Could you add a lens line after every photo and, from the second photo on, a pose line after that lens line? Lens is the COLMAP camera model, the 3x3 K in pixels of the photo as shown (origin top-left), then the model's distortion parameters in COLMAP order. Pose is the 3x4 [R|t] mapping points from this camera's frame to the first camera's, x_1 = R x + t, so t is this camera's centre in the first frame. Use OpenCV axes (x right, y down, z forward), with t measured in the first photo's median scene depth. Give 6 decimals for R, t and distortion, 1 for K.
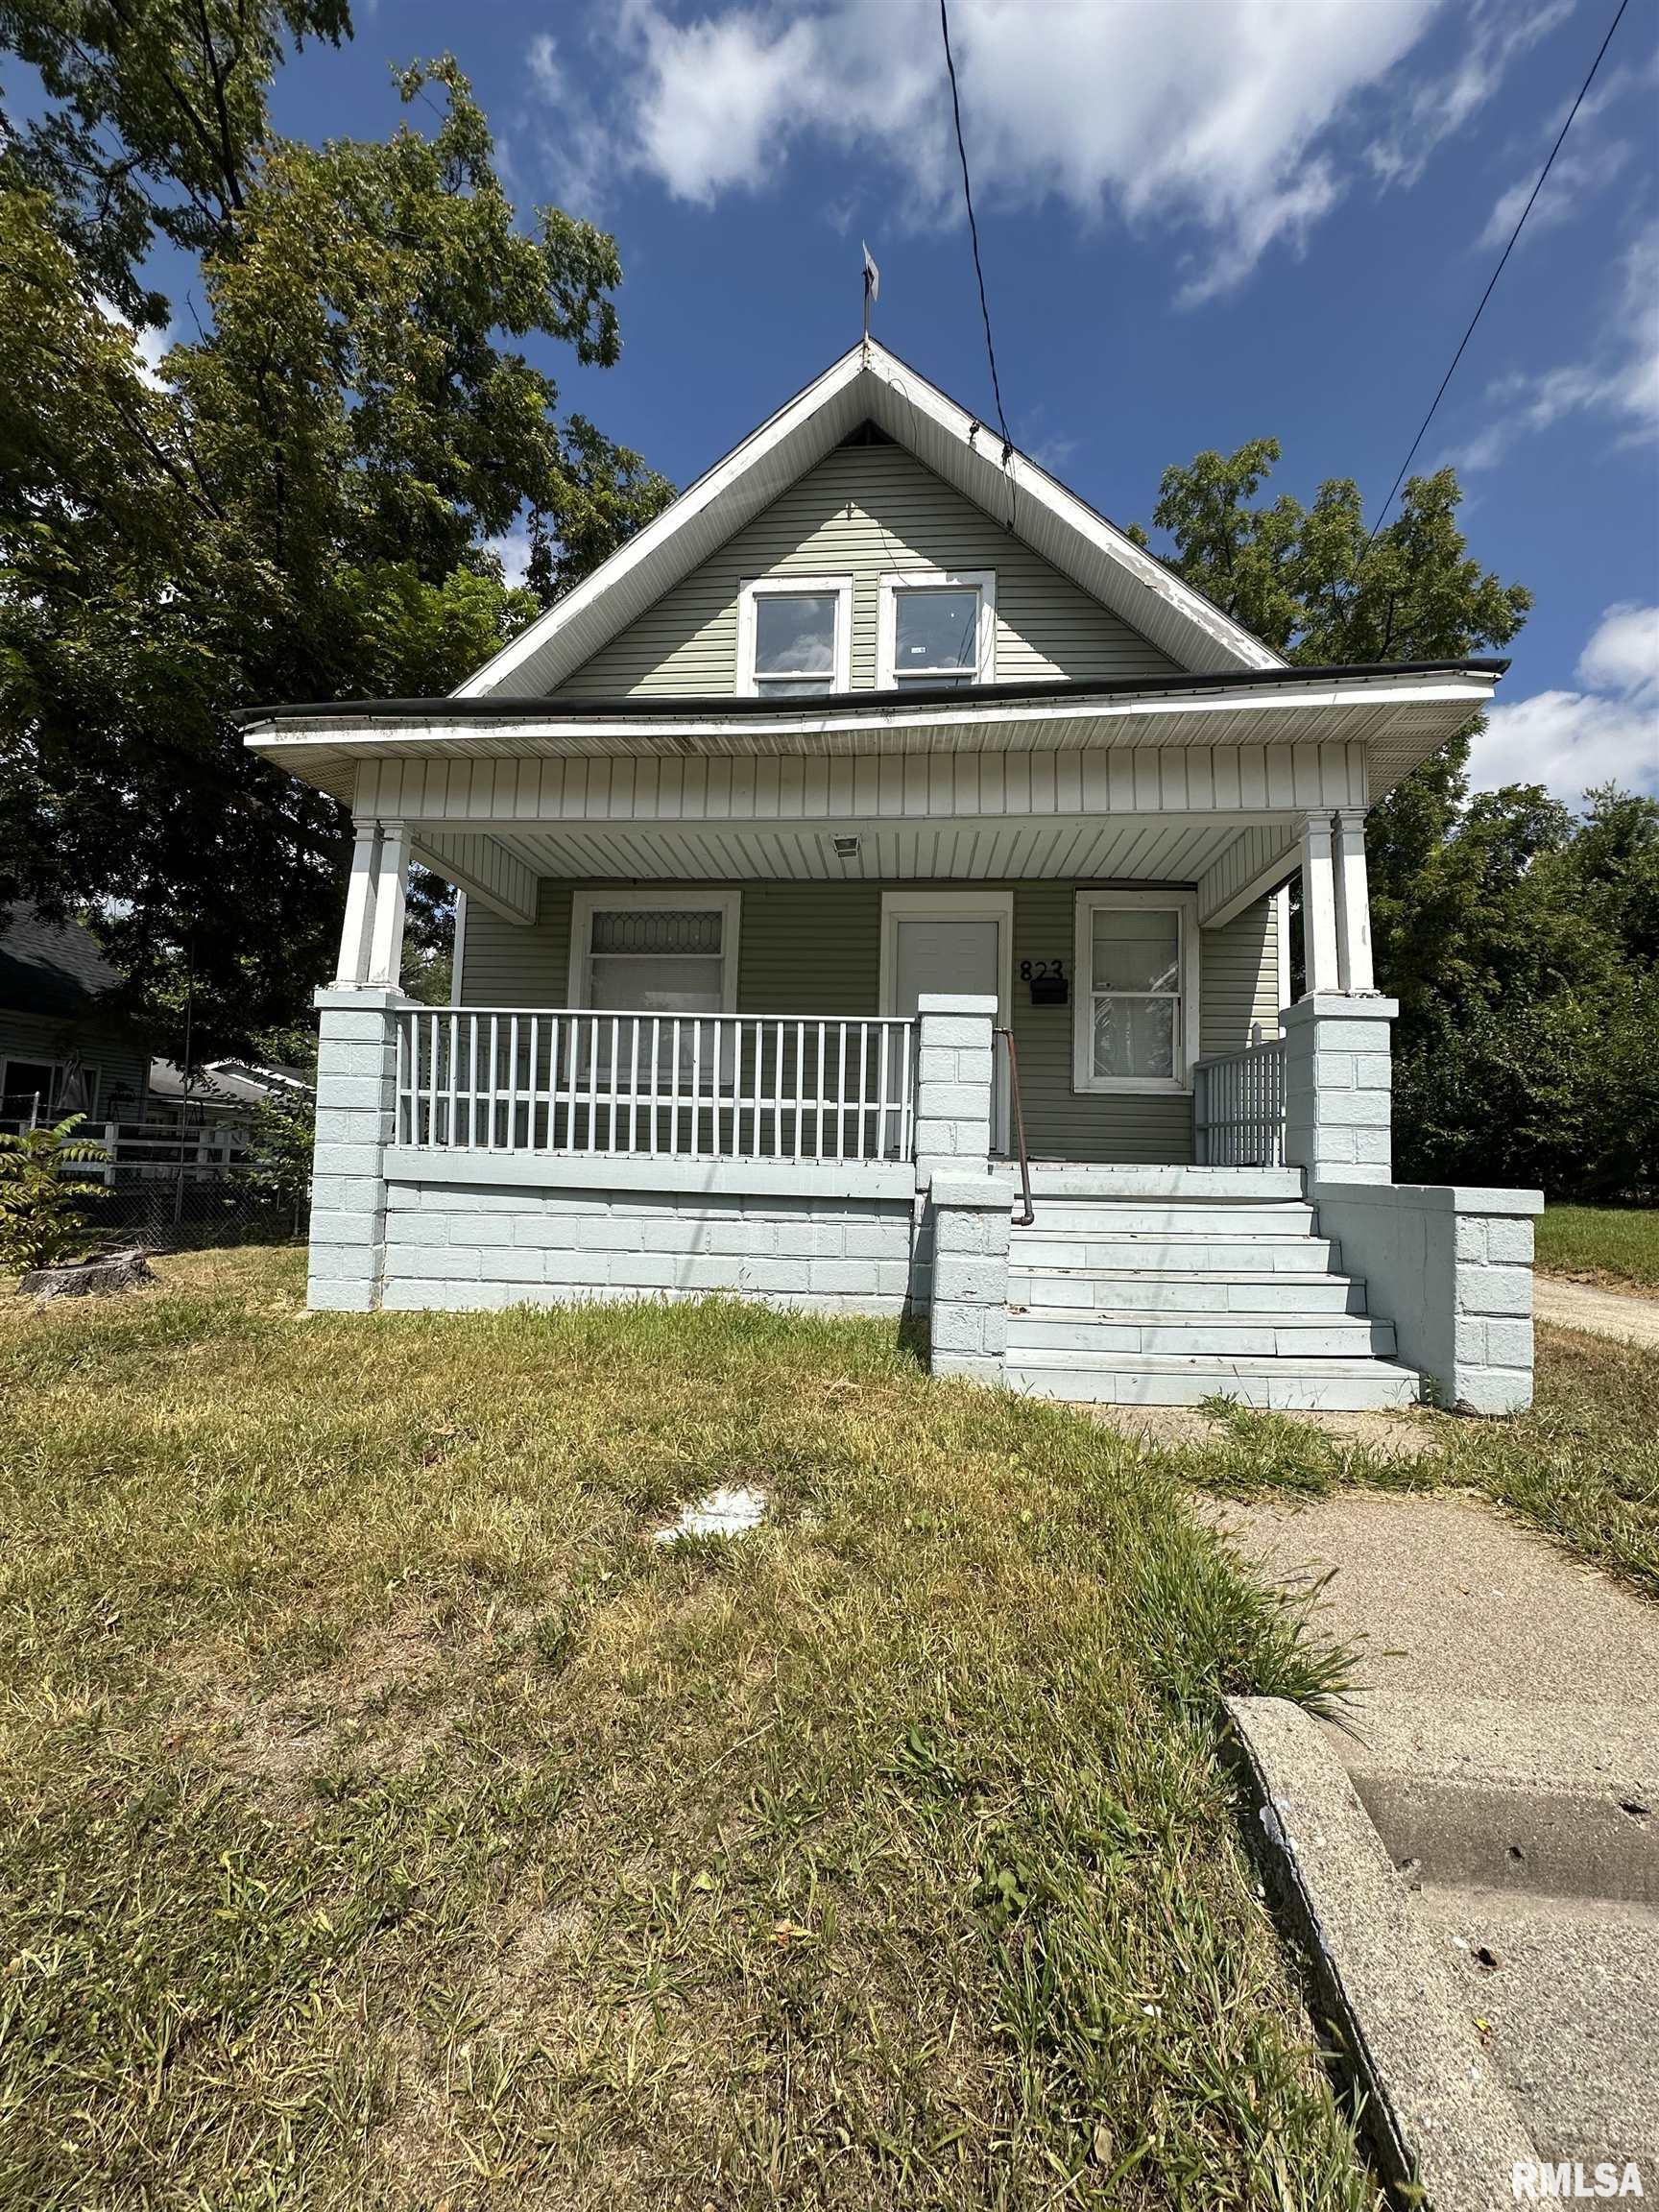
lens RADIAL K [[881.1, 0, 812.1], [0, 881.1, 1105.5], [0, 0, 1]] dist [-0.008313, 0.001356]
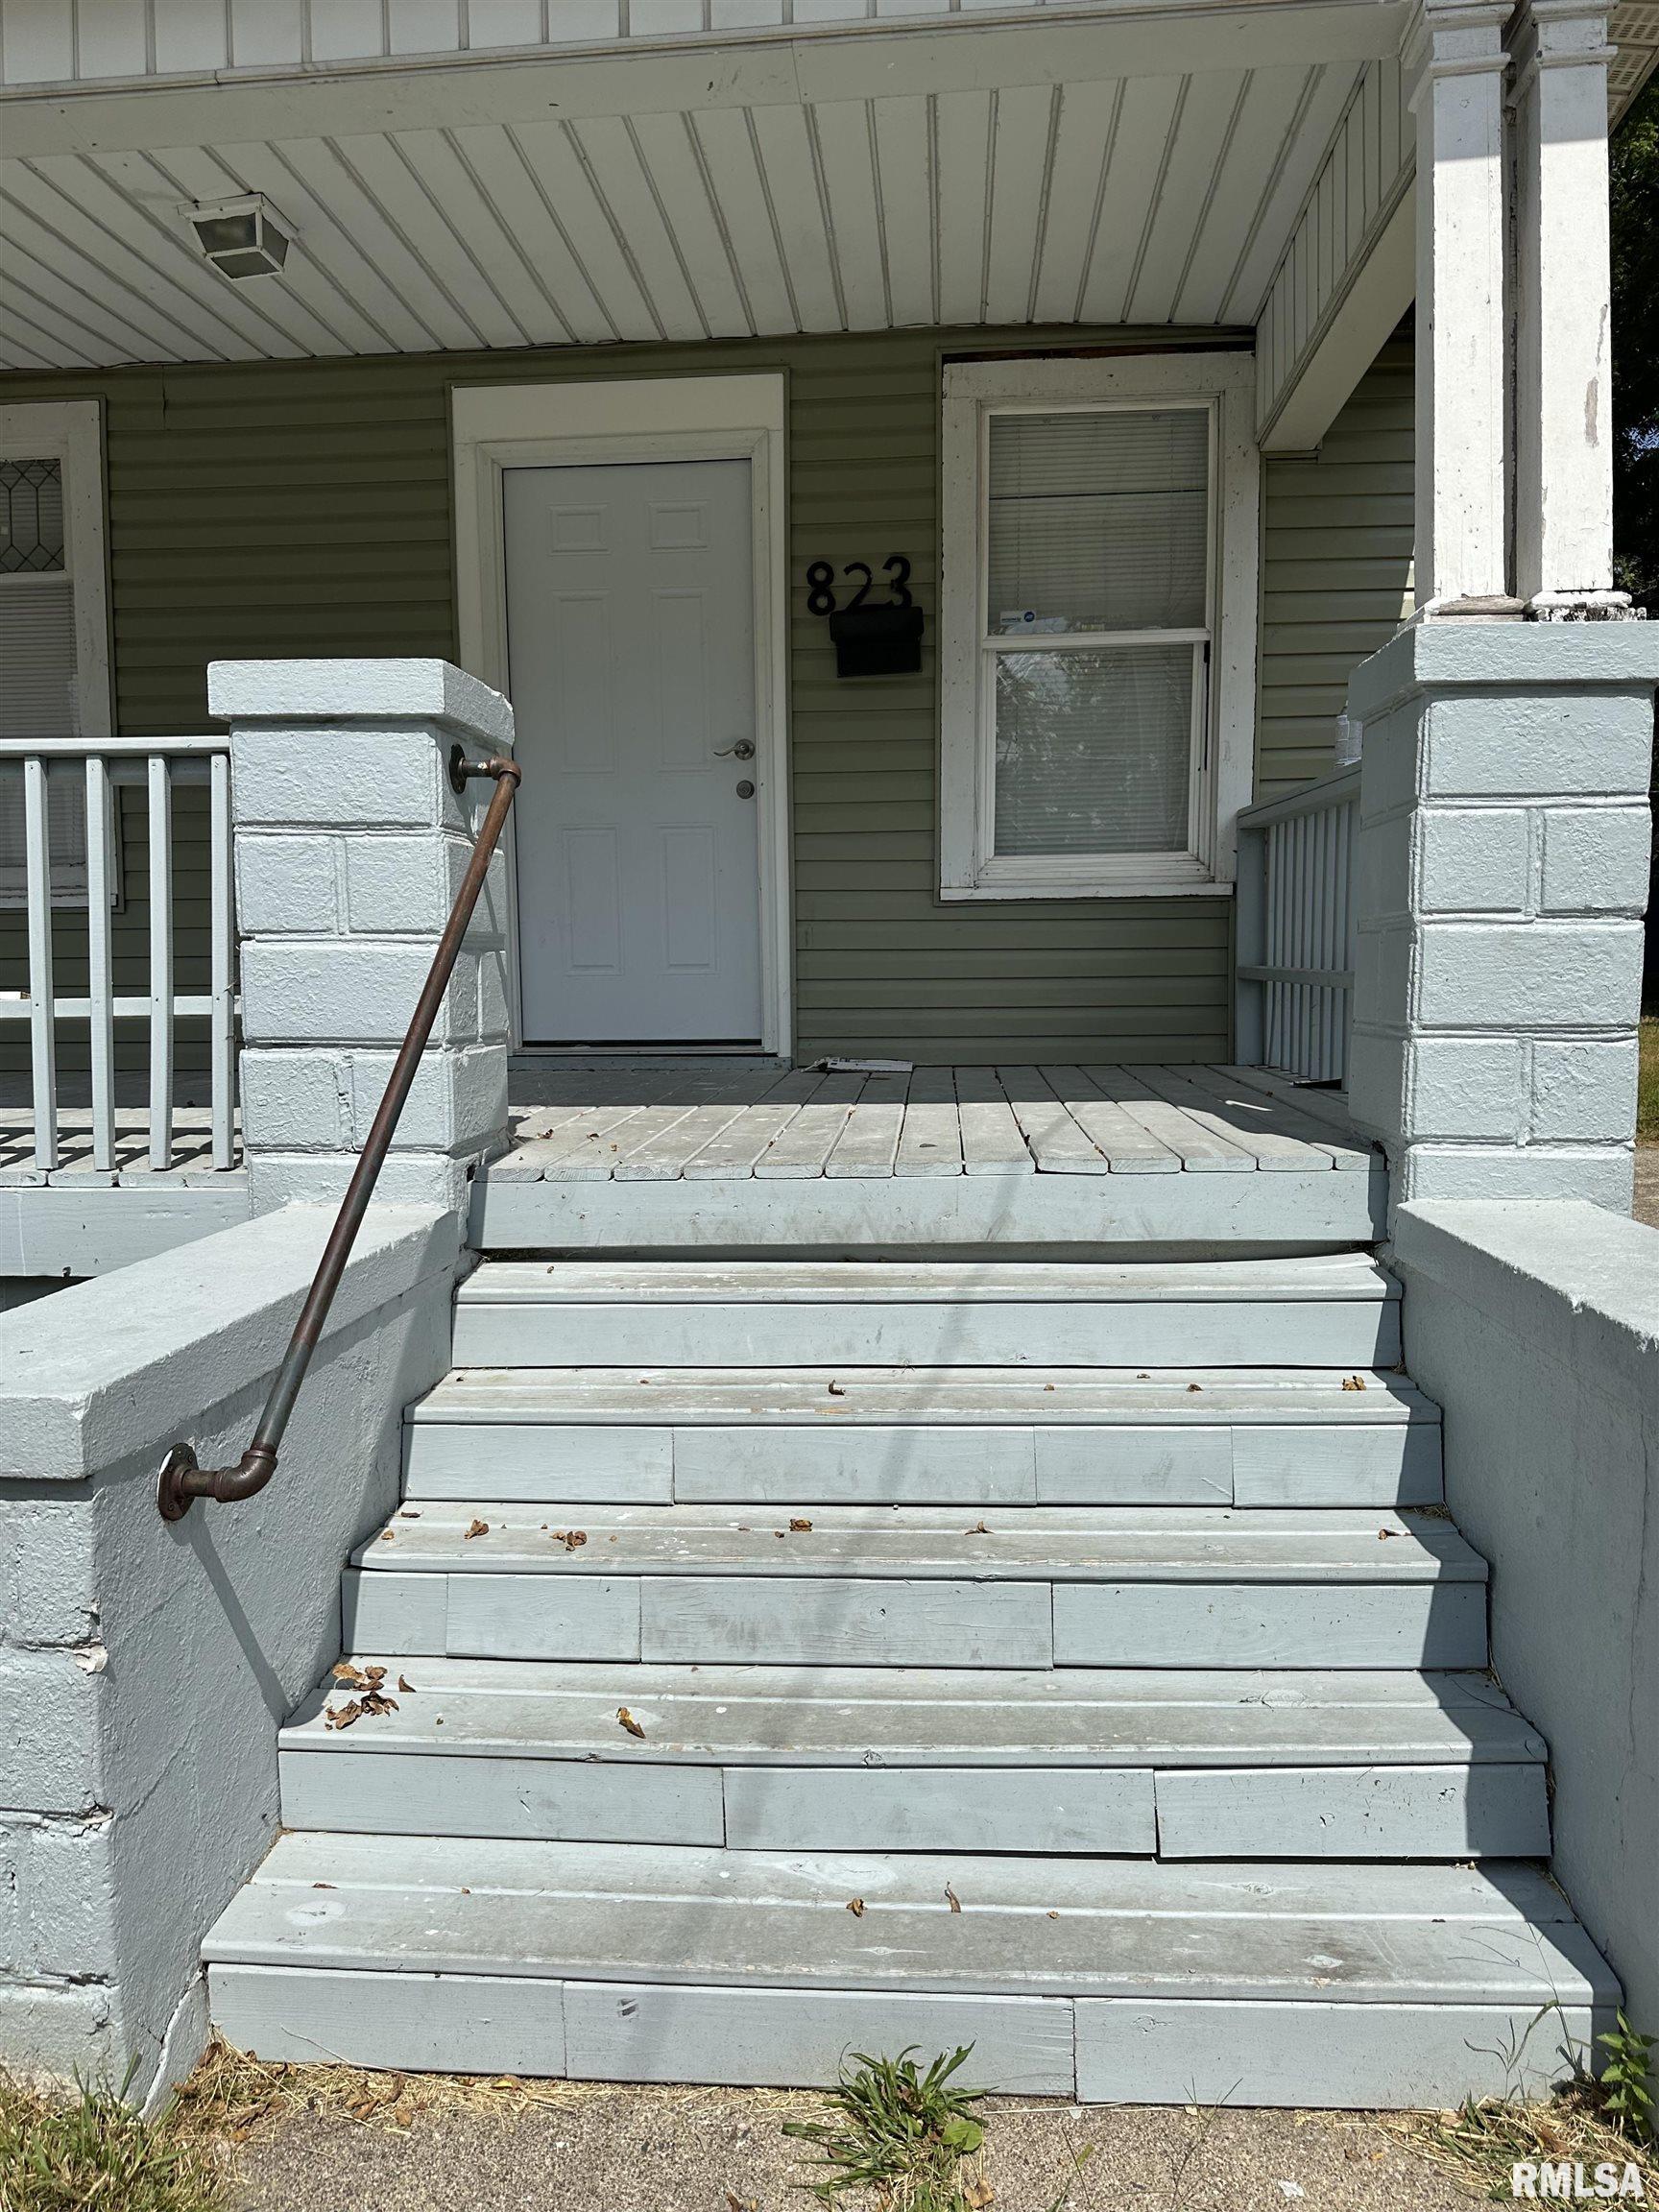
lens RADIAL K [[1549.5, 0, 836.6], [0, 1549.5, 1097.2], [0, 0, 1]] dist [0.015049, -0.010461]
pose [[0.999231, -0.038940, 0.004668, 0.242519], [0.037827, 0.988347, 0.147439, -0.031183], [-0.010355, -0.147149, 0.989060, 0.291548]]
